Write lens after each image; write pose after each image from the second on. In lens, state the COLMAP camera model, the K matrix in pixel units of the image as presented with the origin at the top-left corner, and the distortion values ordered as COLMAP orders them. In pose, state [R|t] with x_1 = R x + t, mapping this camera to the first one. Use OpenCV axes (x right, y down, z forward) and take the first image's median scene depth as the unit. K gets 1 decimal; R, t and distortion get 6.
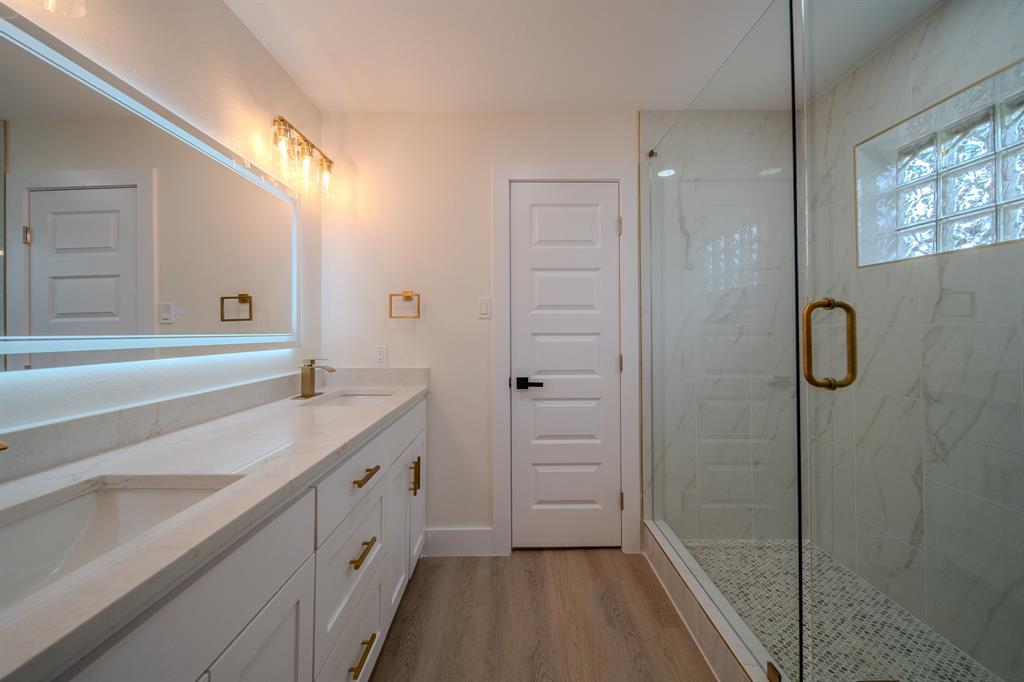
lens RADIAL K [[381.5, 0, 512.7], [0, 381.5, 320.3], [0, 0, 1]] dist [-0.002841, -0.000296]
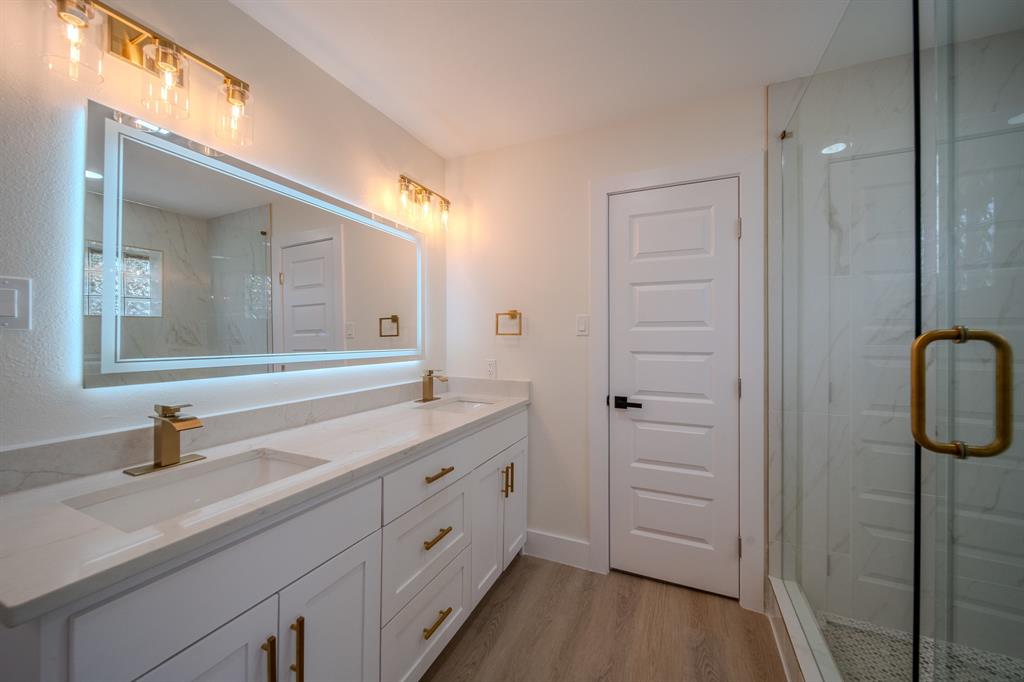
lens RADIAL K [[376.1, 0, 514.1], [0, 376.1, 333.8], [0, 0, 1]] dist [-0.002898, -0.000531]
pose [[0.910240, 0.004669, -0.414055, 0.179782], [0.002751, 0.999846, 0.017323, -0.028296], [0.414072, -0.016908, 0.910087, 0.022223]]
